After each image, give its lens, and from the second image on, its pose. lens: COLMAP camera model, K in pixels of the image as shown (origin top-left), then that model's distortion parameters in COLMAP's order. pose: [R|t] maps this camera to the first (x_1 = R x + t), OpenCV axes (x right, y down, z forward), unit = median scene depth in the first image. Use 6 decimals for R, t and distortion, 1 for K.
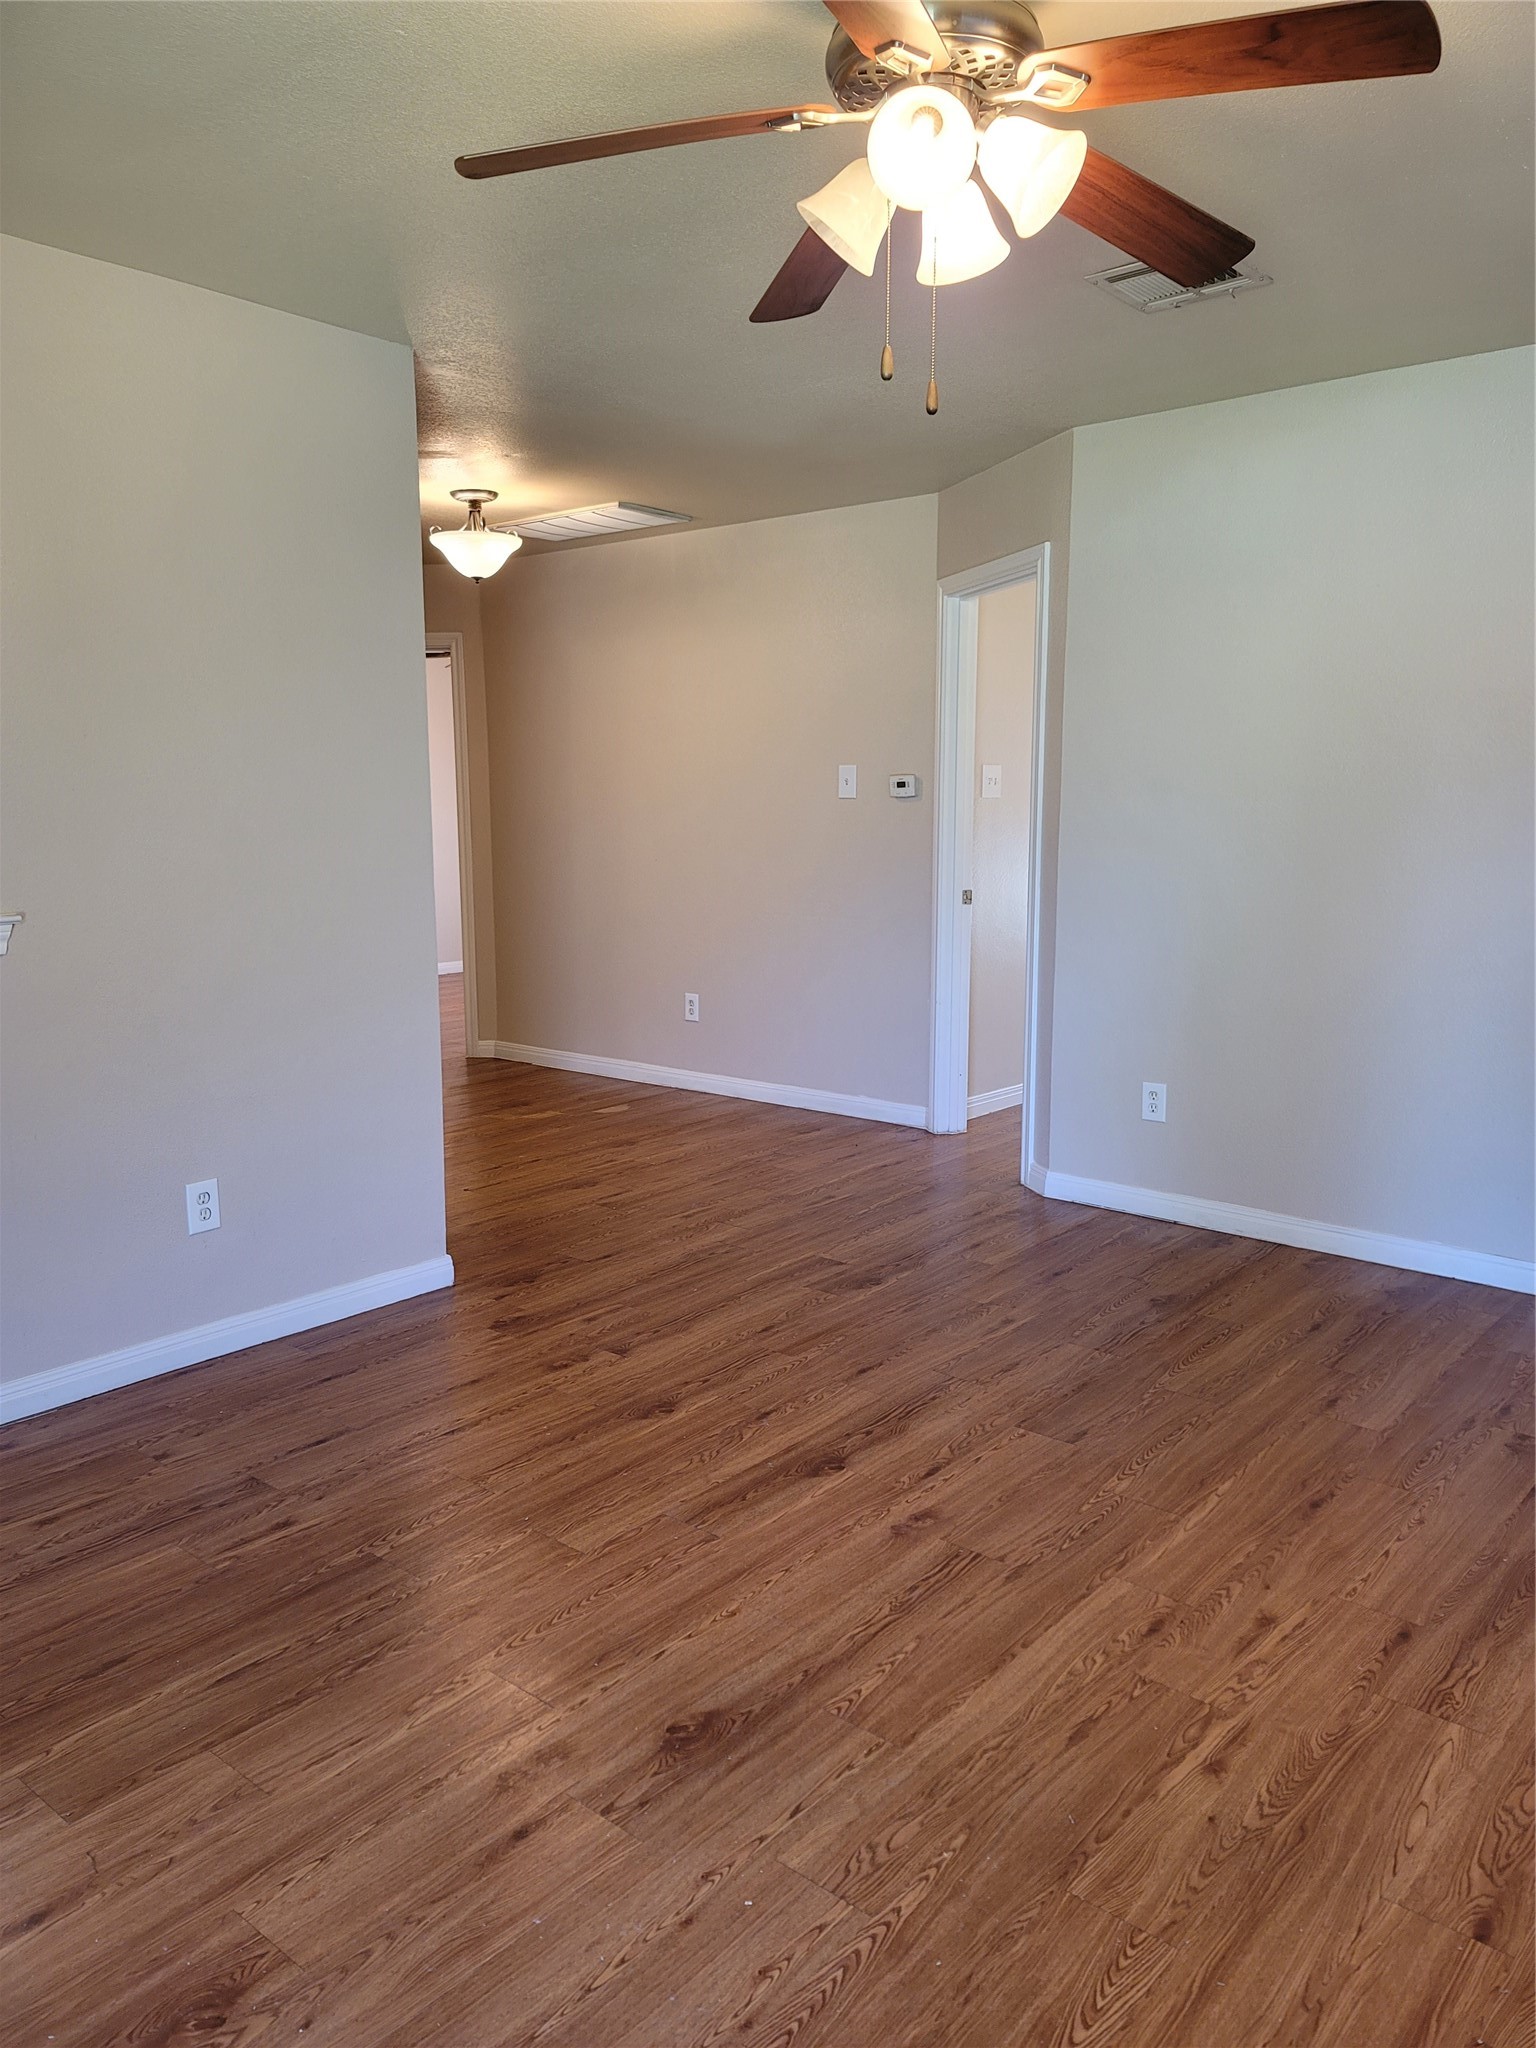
lens RADIAL K [[1495.6, 0, 776.1], [0, 1495.6, 1046.8], [0, 0, 1]] dist [0.077029, -0.050798]
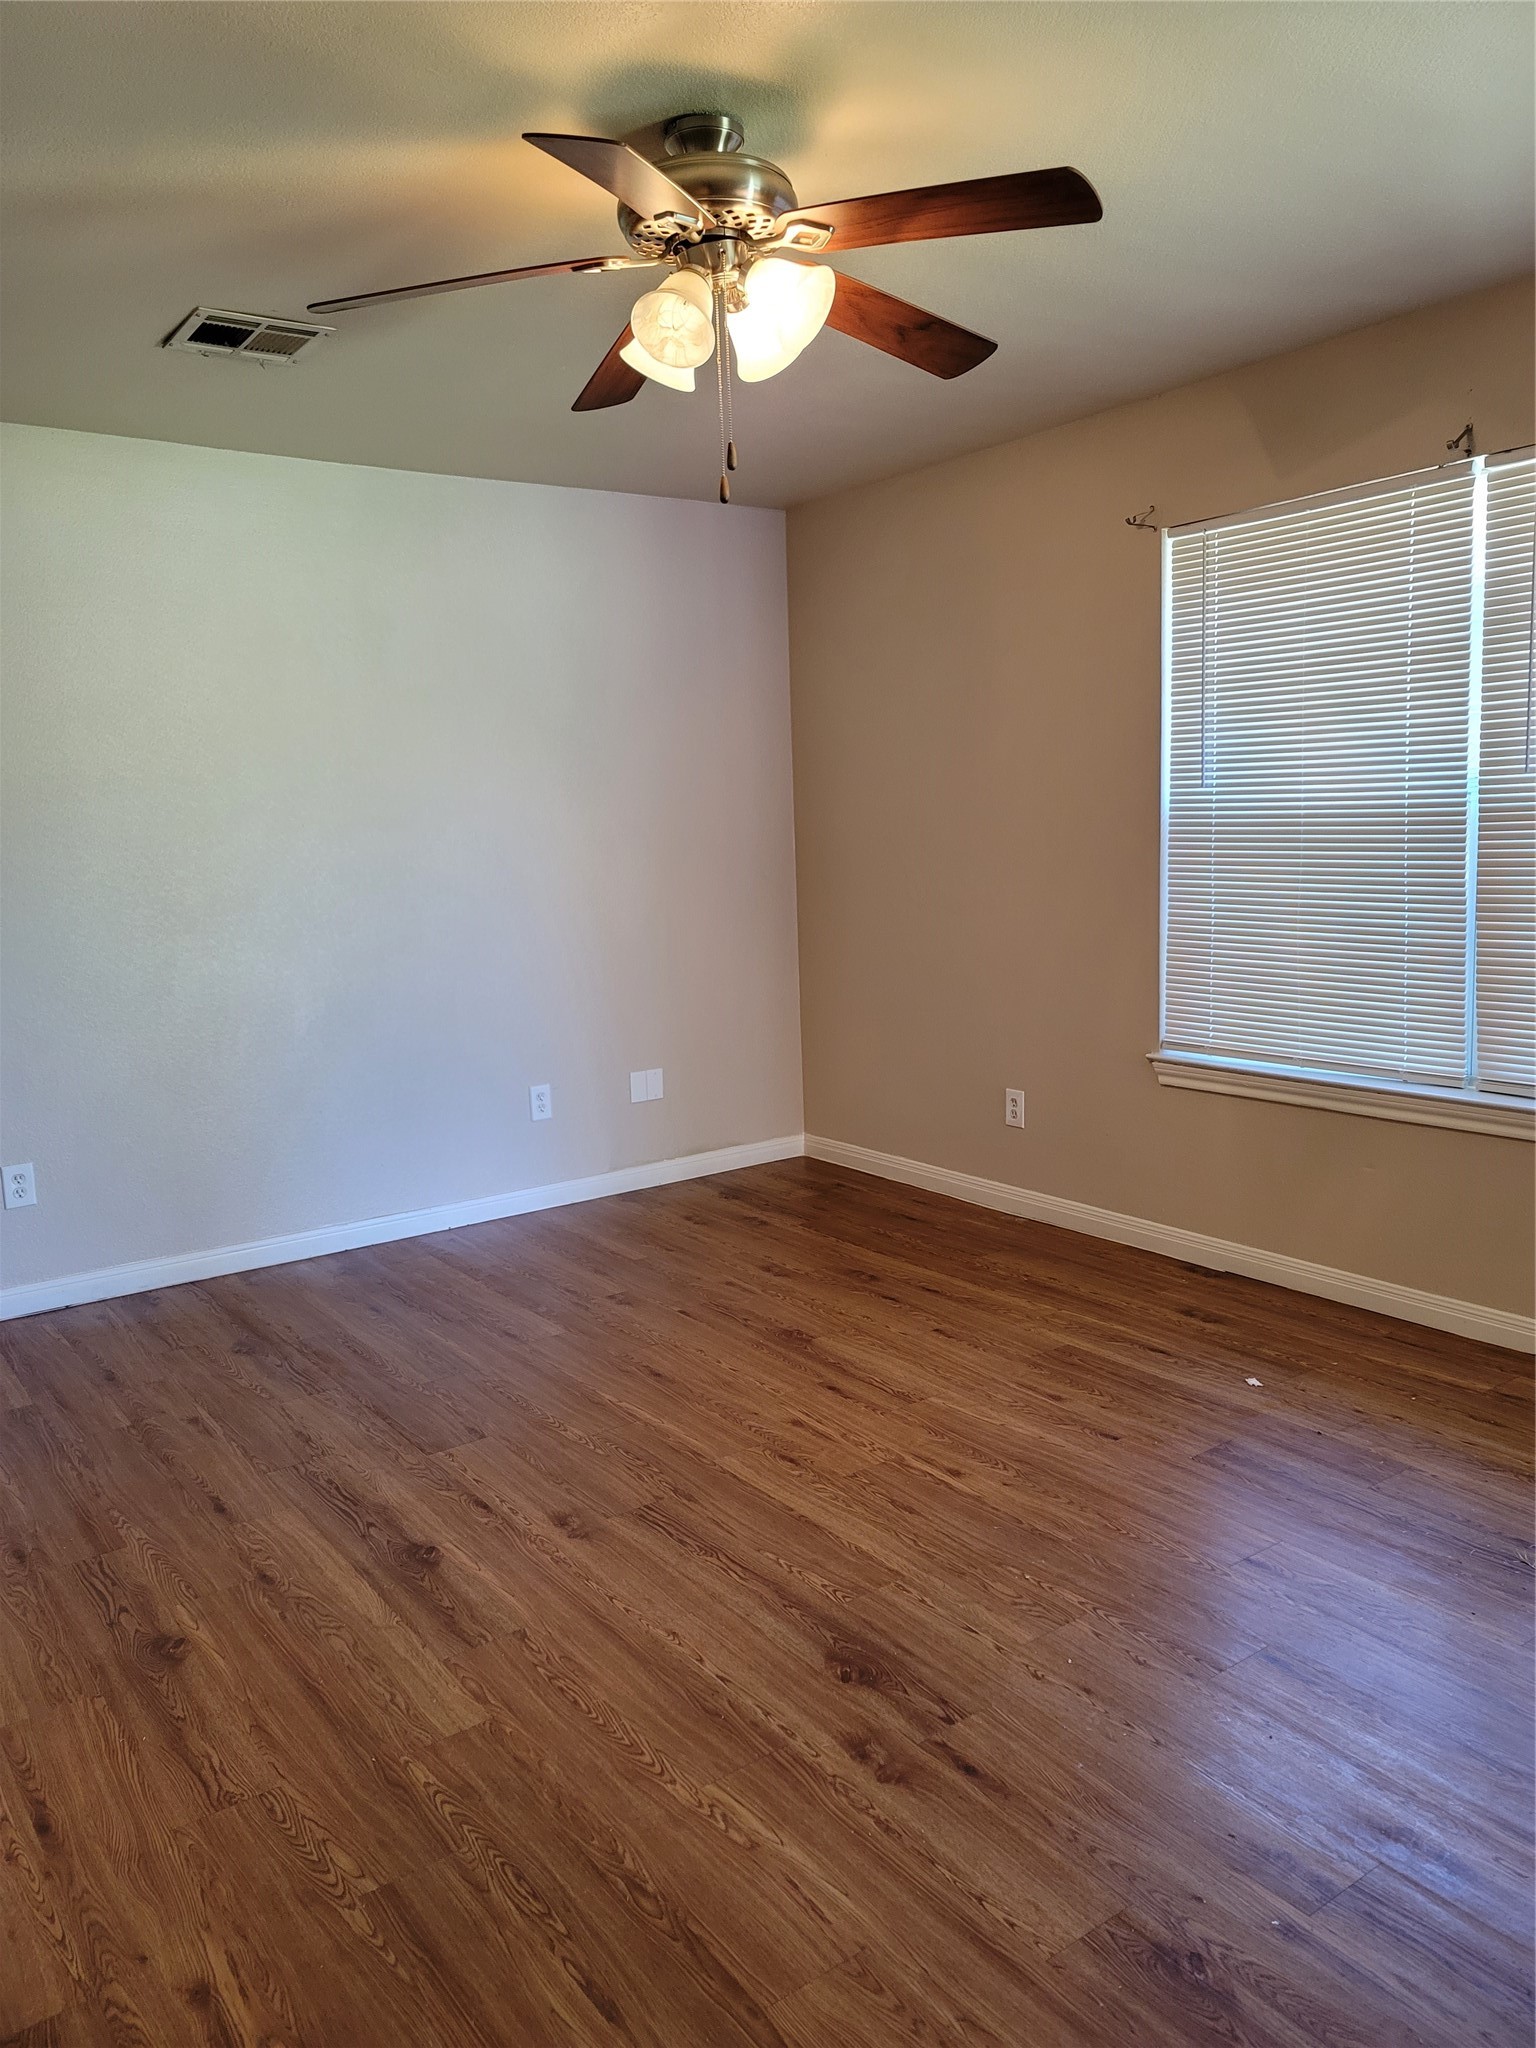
lens RADIAL K [[1487.8, 0, 768.0], [0, 1487.8, 1024.0], [0, 0, 1]] dist [0.062005, 0.000905]
pose [[0.252961, -0.149264, 0.955893, -0.653968], [0.197830, 0.975131, 0.099916, -0.080565], [-0.947034, 0.163830, 0.276199, 0.421675]]
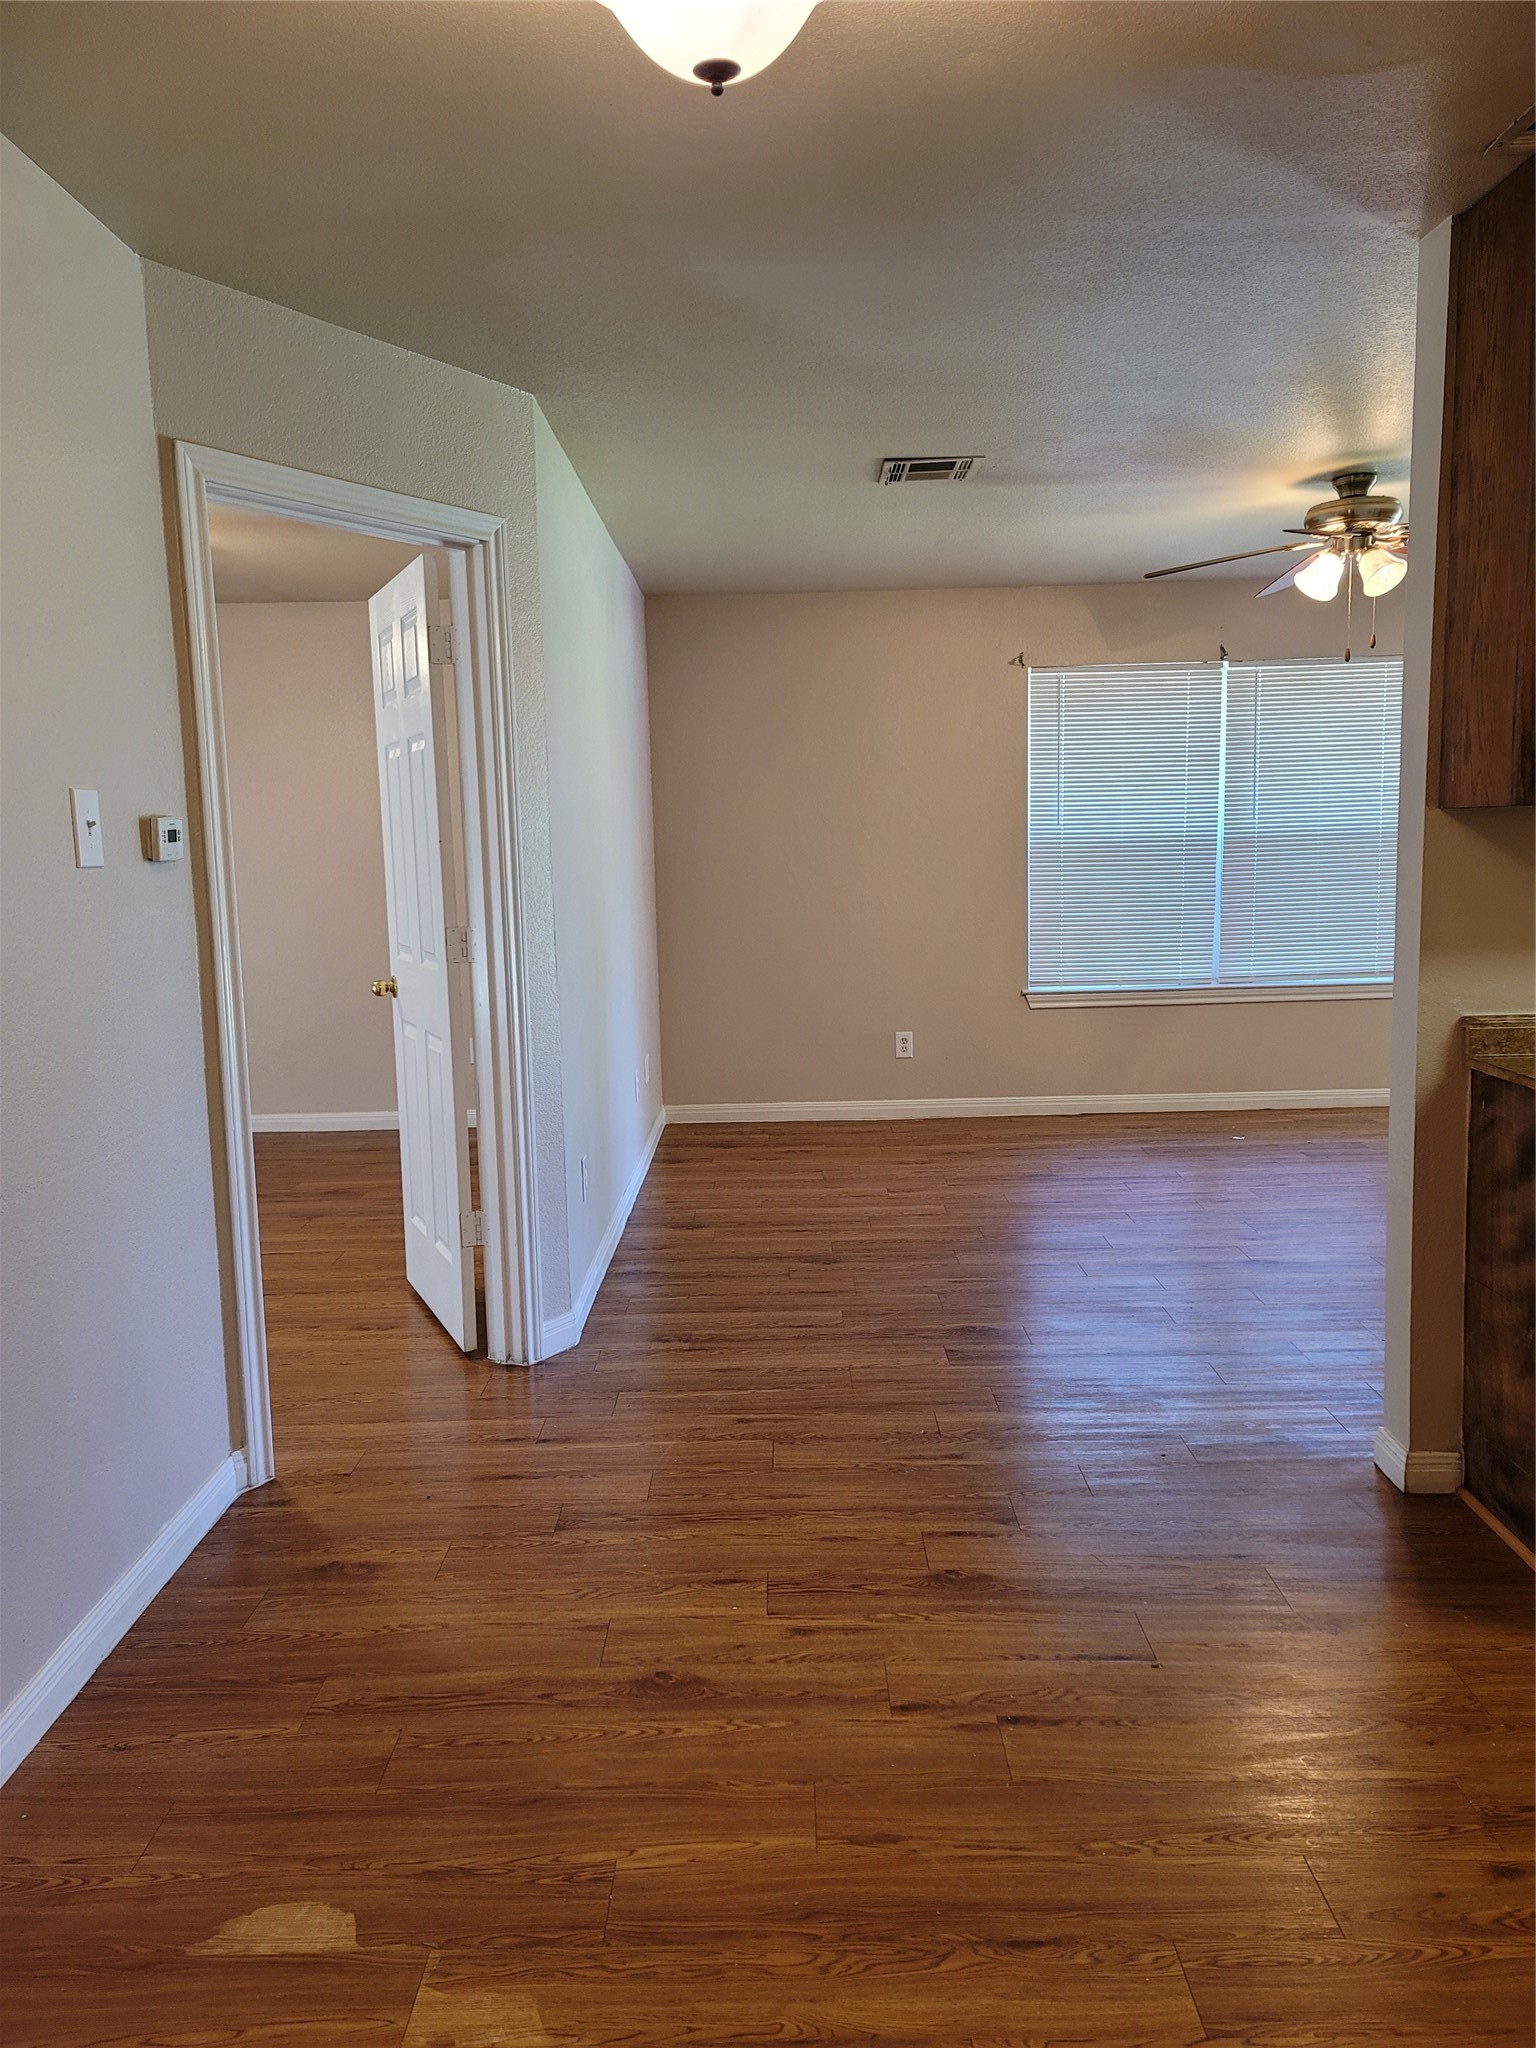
lens RADIAL K [[1495.6, 0, 776.1], [0, 1495.6, 1046.8], [0, 0, 1]] dist [0.077029, -0.050798]
pose [[-0.641519, -0.095118, 0.761187, -0.702430], [0.148018, 0.958286, 0.244496, -0.337047], [-0.752691, 0.269518, -0.600680, 1.953615]]
